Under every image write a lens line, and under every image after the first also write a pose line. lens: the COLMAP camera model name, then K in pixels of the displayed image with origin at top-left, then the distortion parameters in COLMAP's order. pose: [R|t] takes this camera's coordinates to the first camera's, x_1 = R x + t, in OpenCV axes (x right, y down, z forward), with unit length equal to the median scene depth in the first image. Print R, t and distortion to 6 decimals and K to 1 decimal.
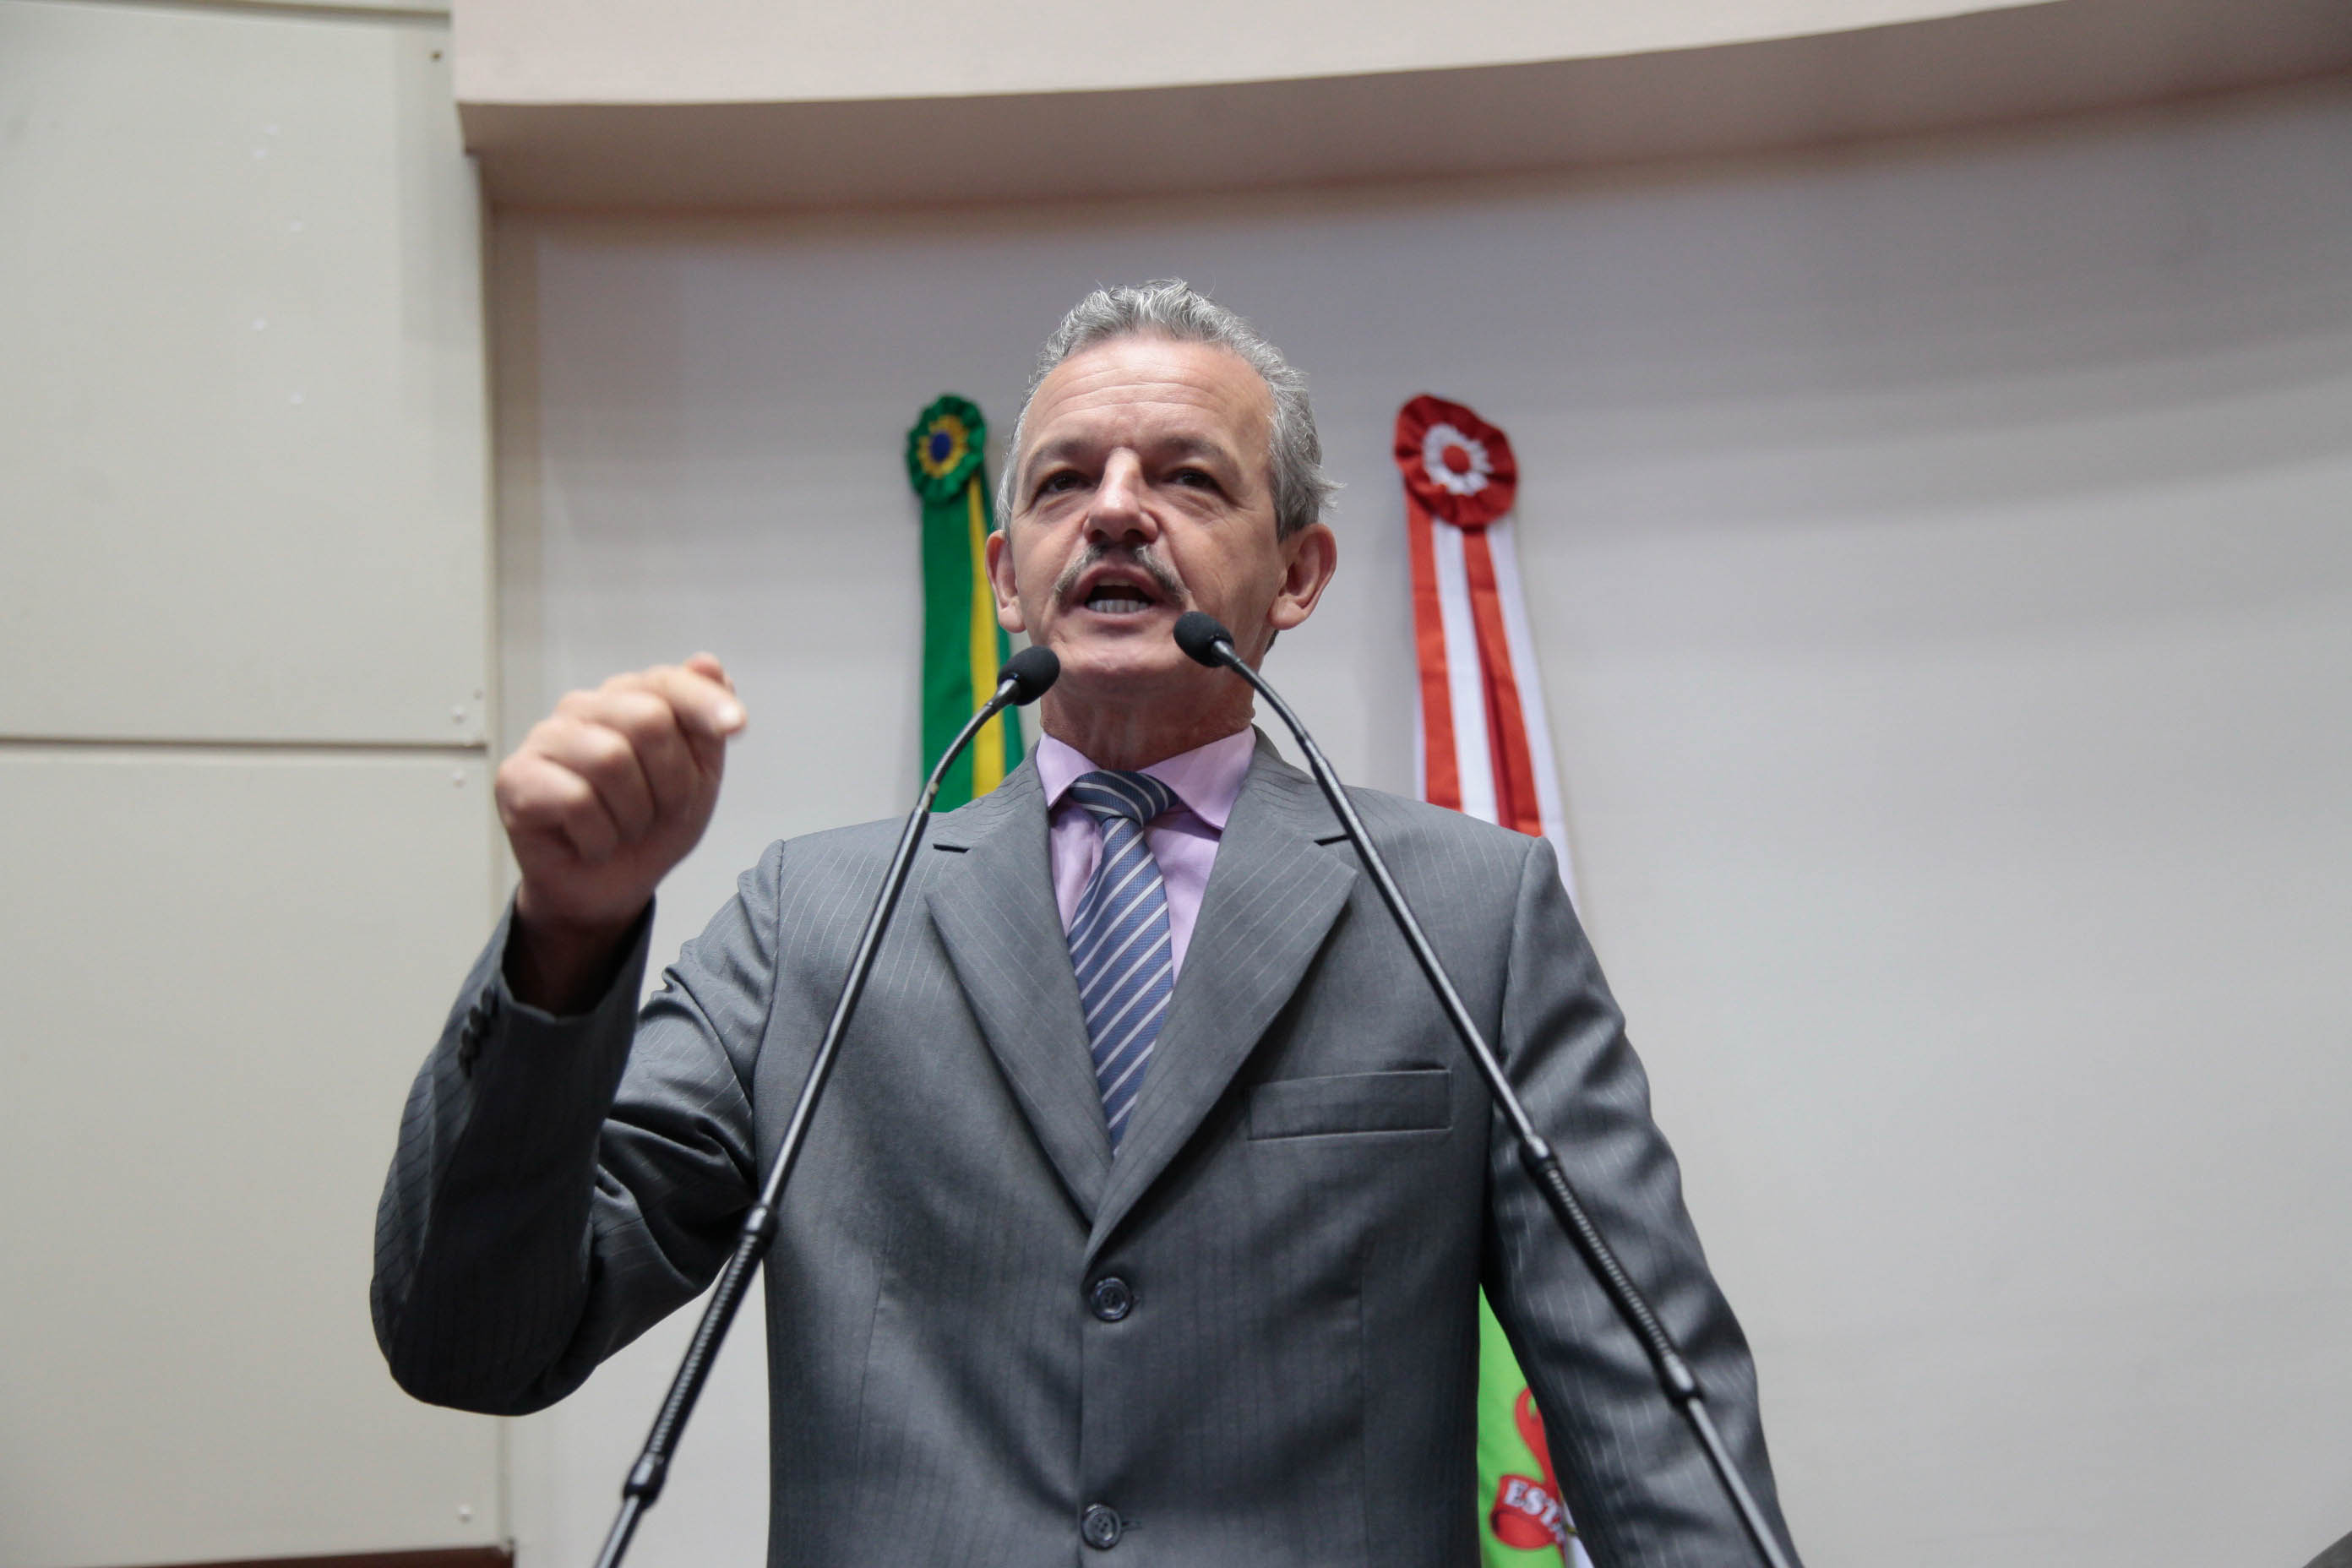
lens RADIAL K [[3430.0, 0, 1193.4], [0, 3430.0, 793.8], [0, 0, 1]] dist [0.242603, 0.000000]
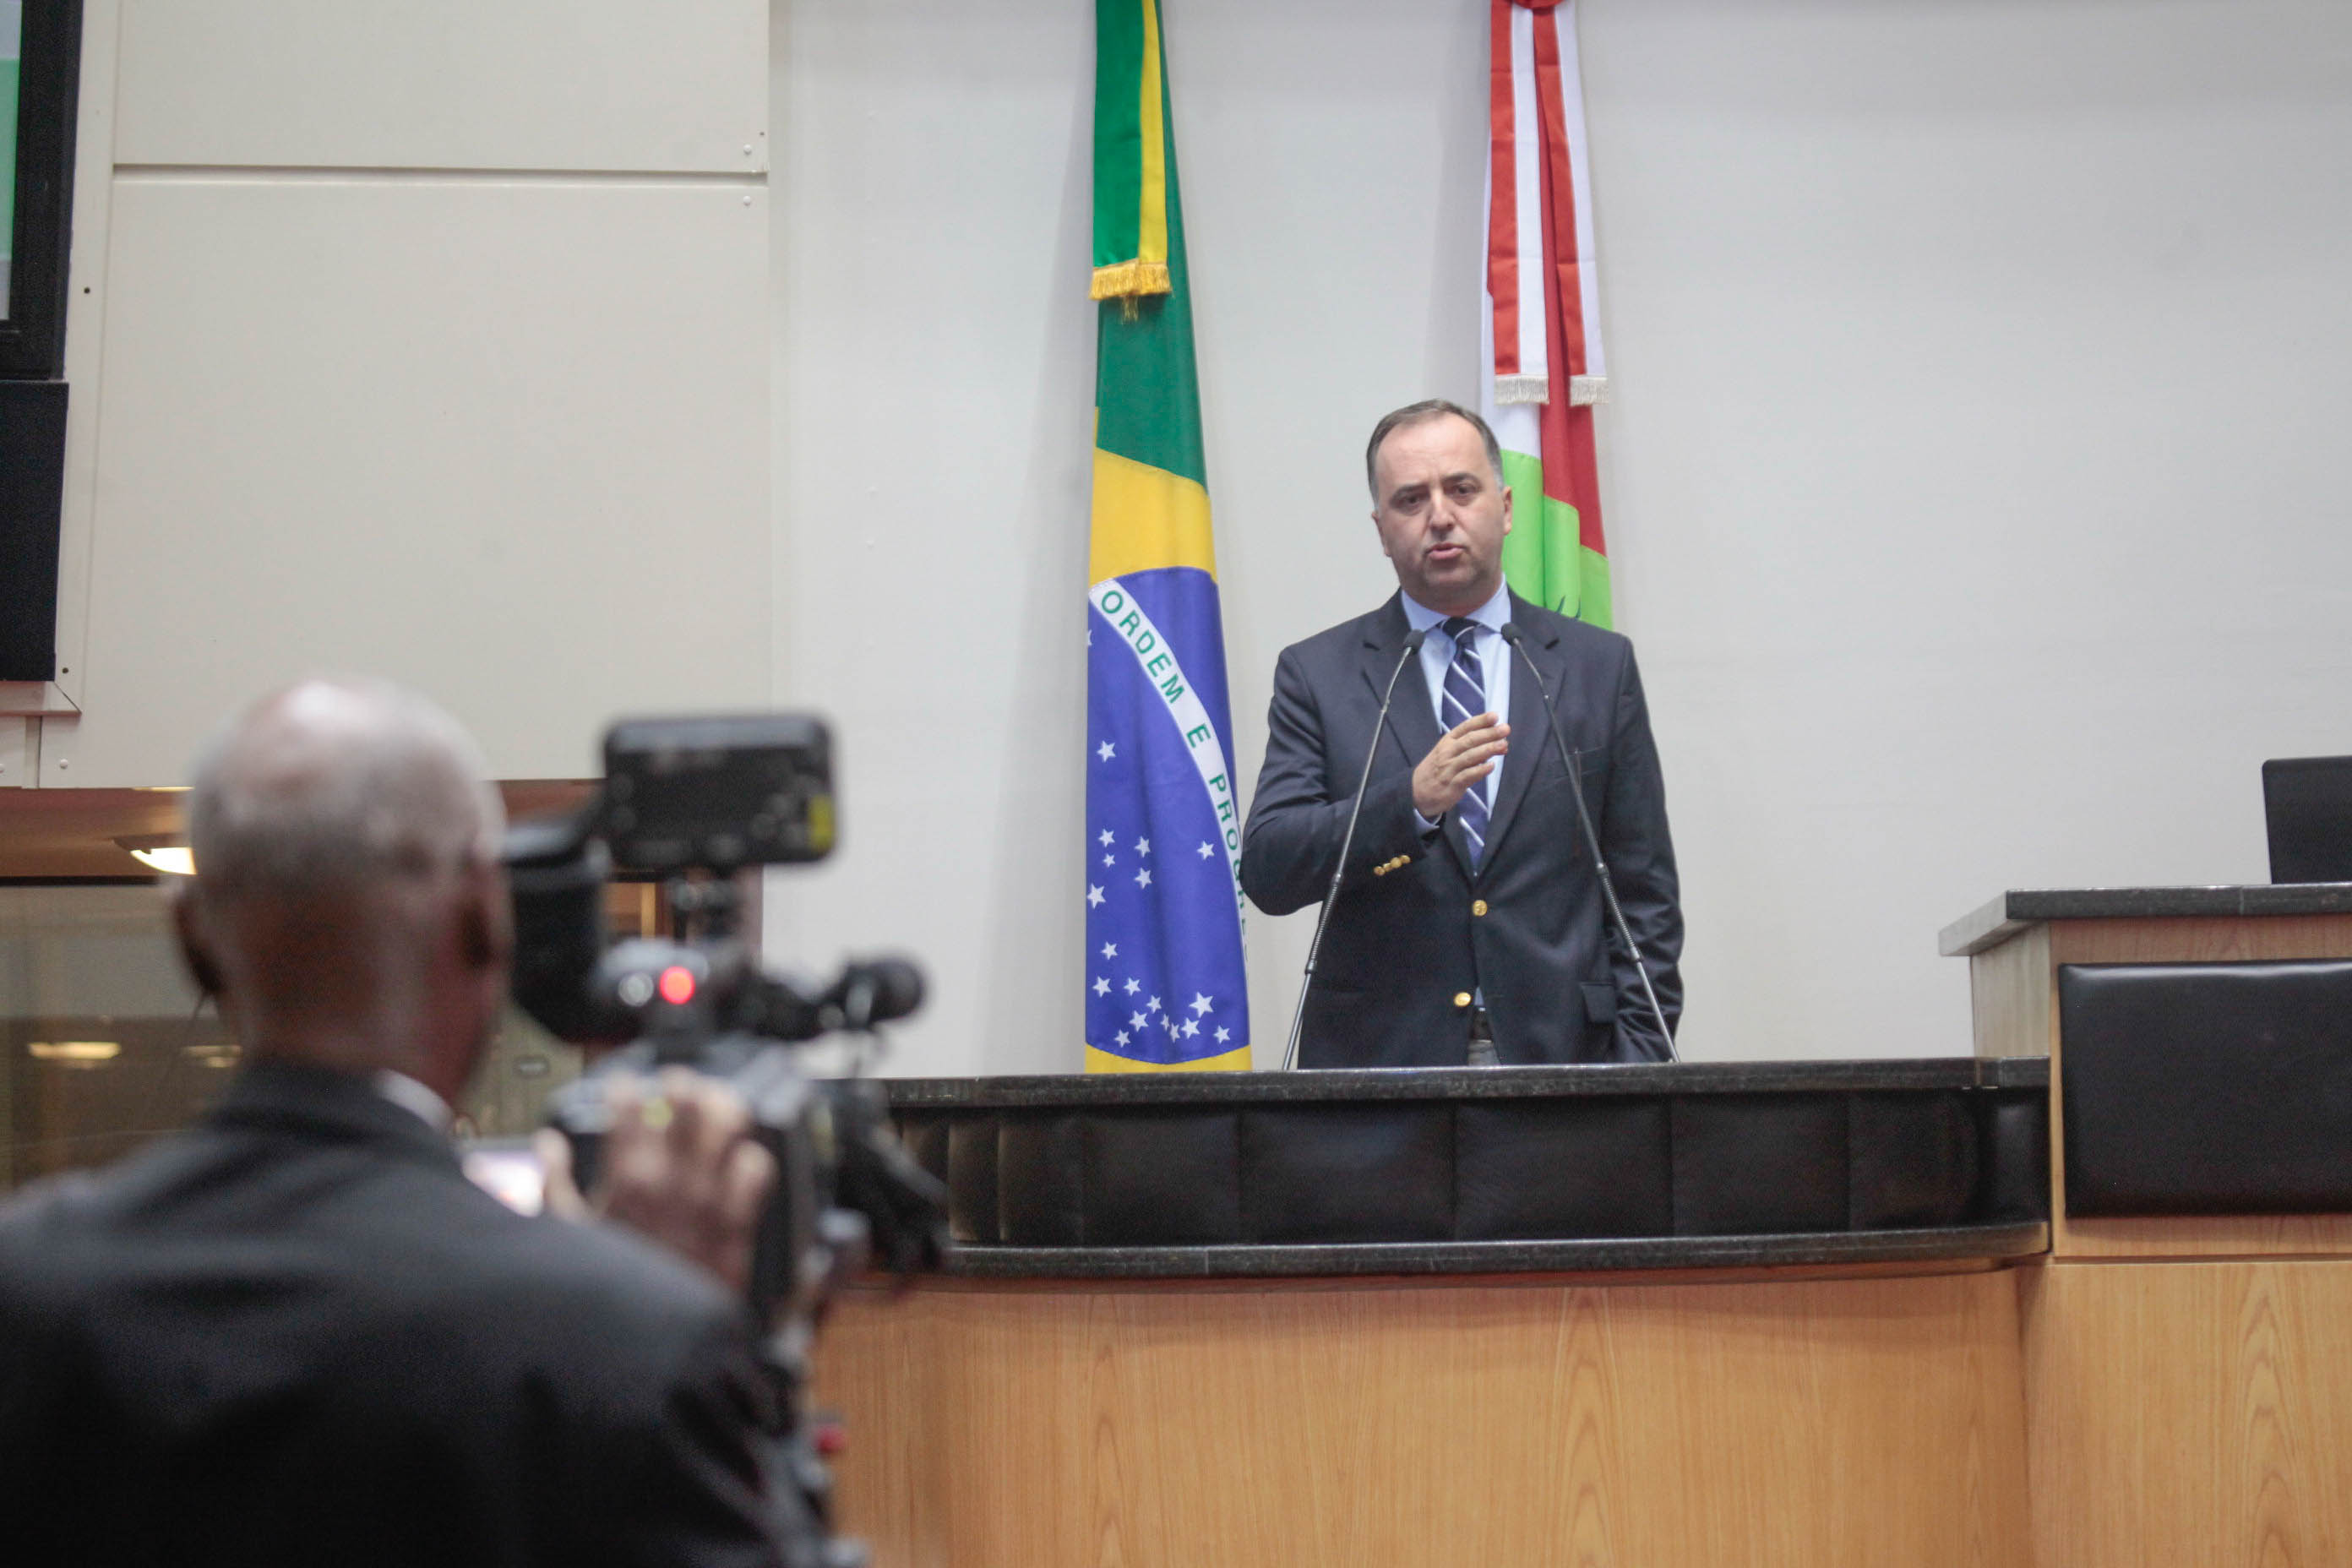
lens RADIAL K [[9325.6, 0, 1180.3], [0, 9325.6, 782.5], [0, 0, 1]] dist [0.660475, 0.000000]
pose [[0.994421, 0.044379, 0.095689, -0.364214], [-0.071303, 0.951341, 0.299776, -0.828461], [-0.077729, -0.304927, 0.949199, -2.308443]]
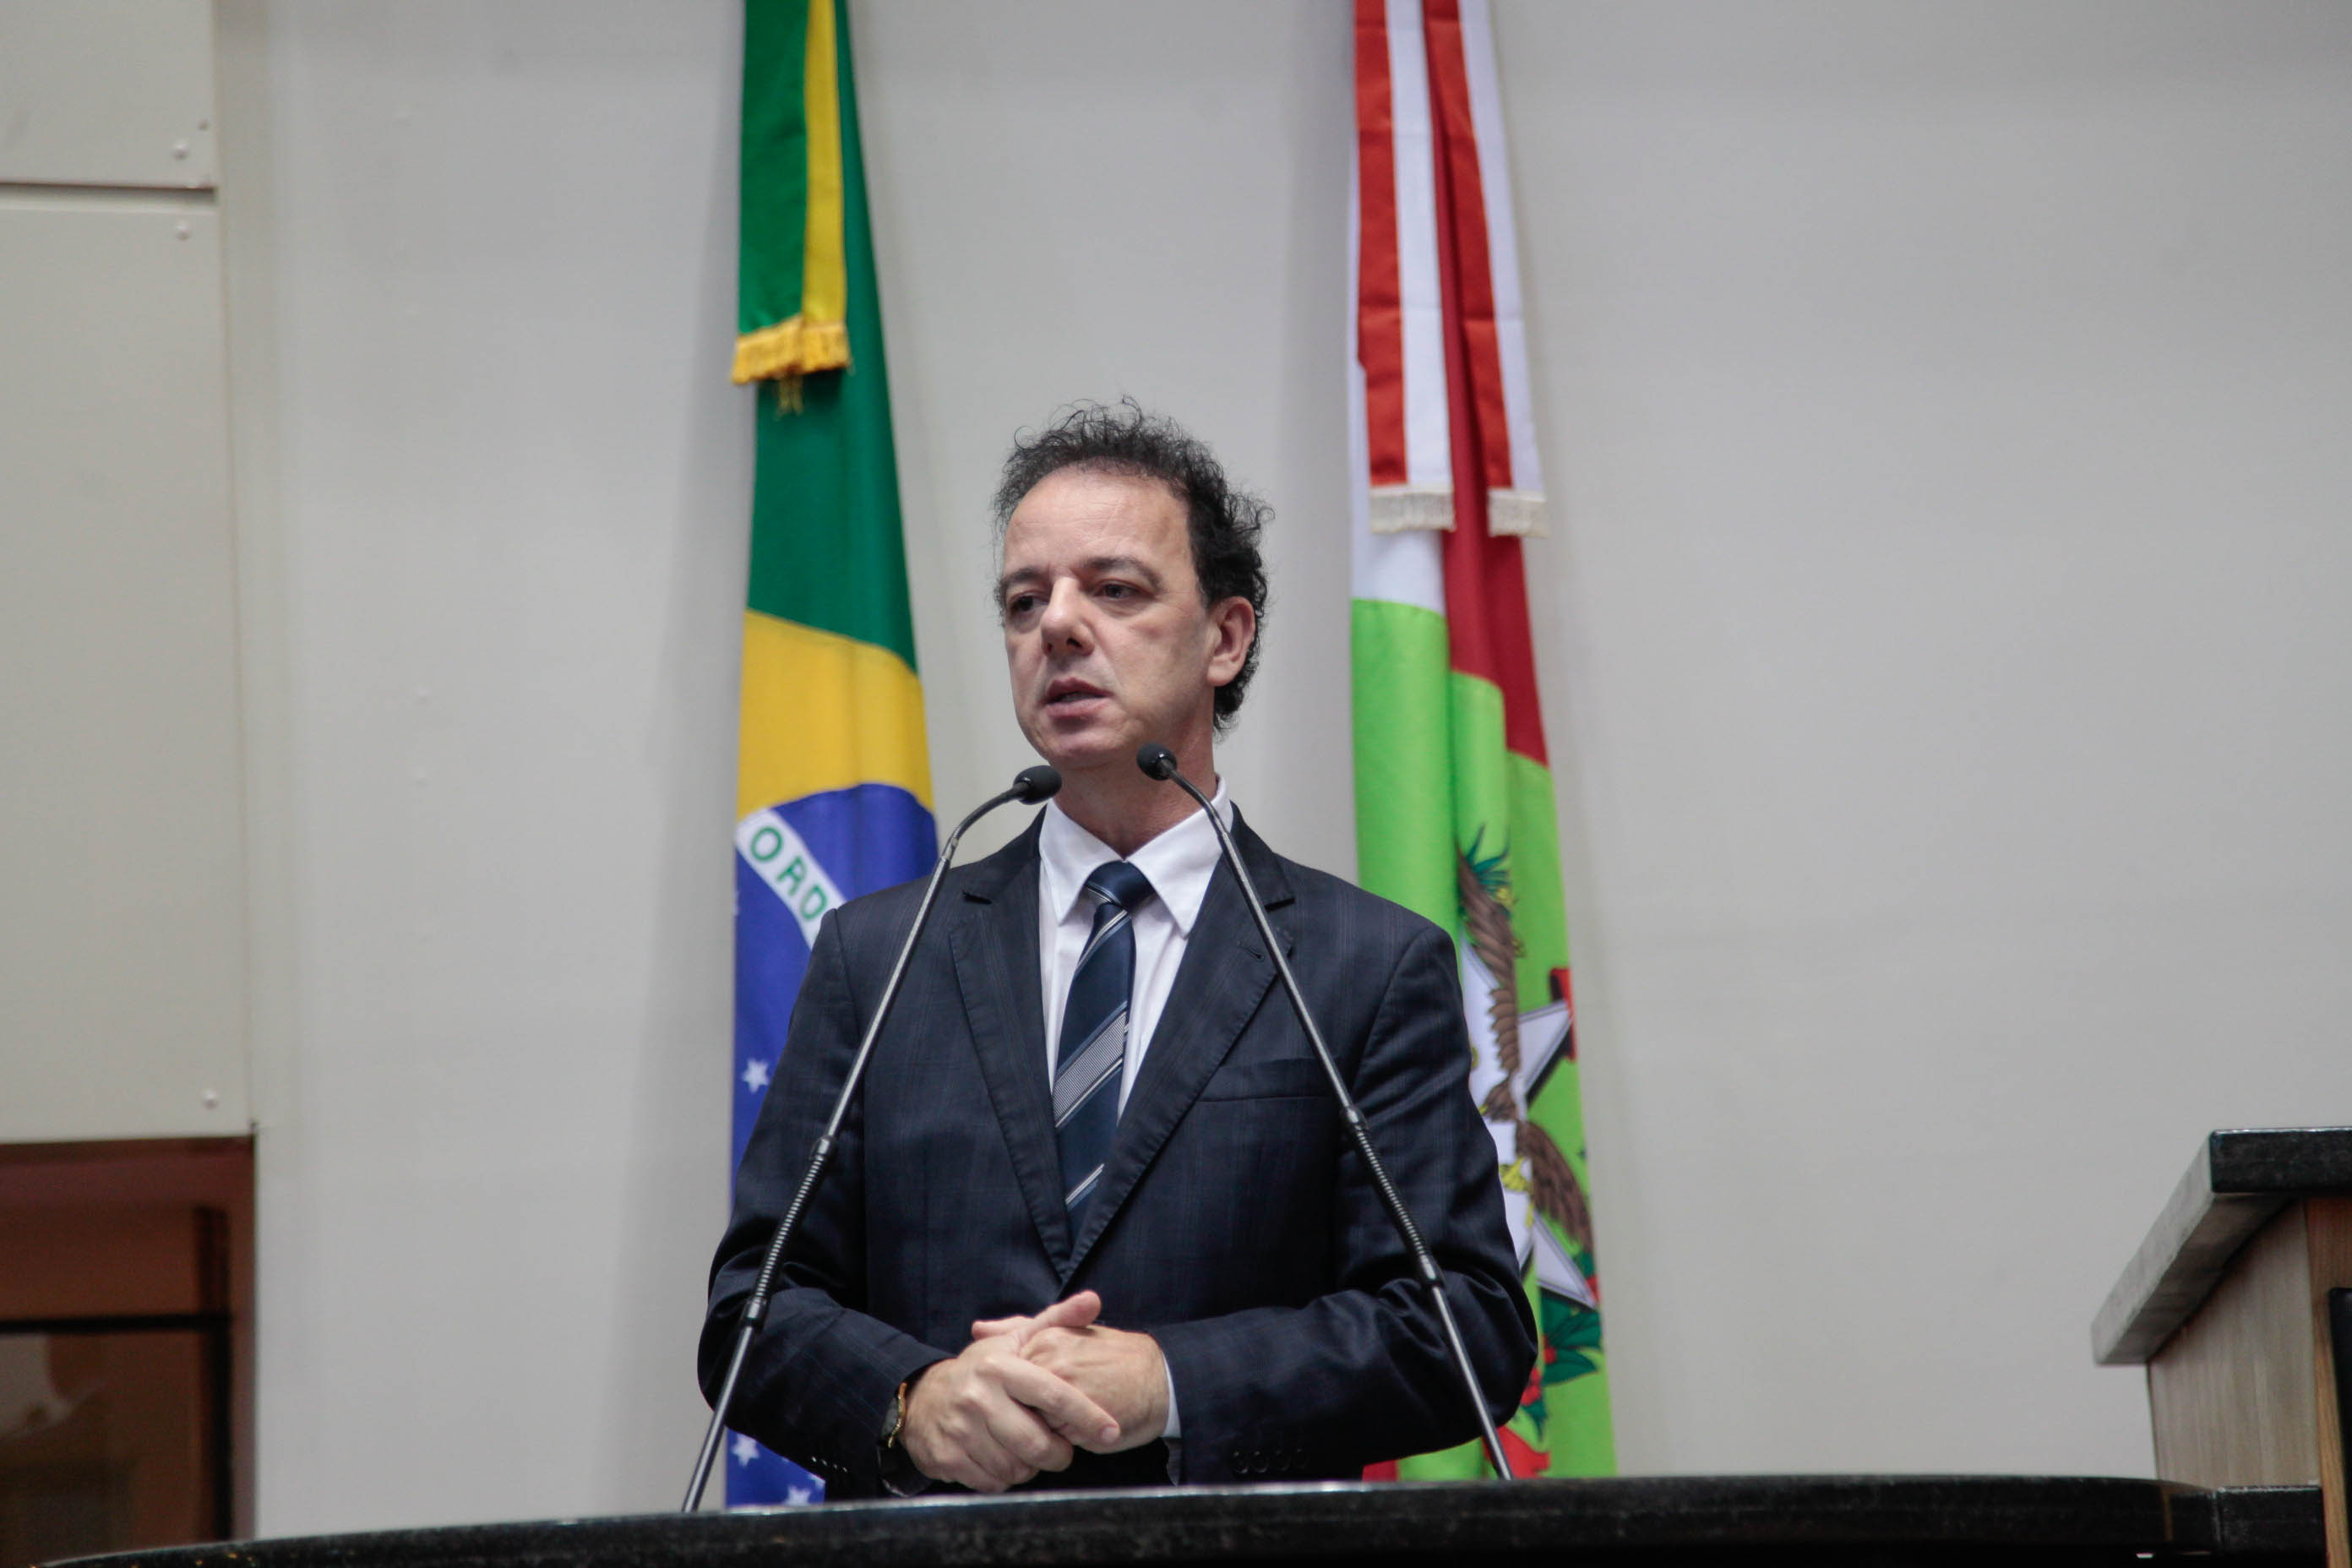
lens RADIAL K [[6718.3, 0, 1177.0], [0, 6718.3, 805.5], [0, 0, 1]] dist [0.294044, 0.000000]
pose [[0.998957, 0.029296, 0.035036, -0.028127], [-0.036005, 0.977134, 0.209553, -0.211338], [-0.028096, -0.210596, 0.977169, -0.589341]]
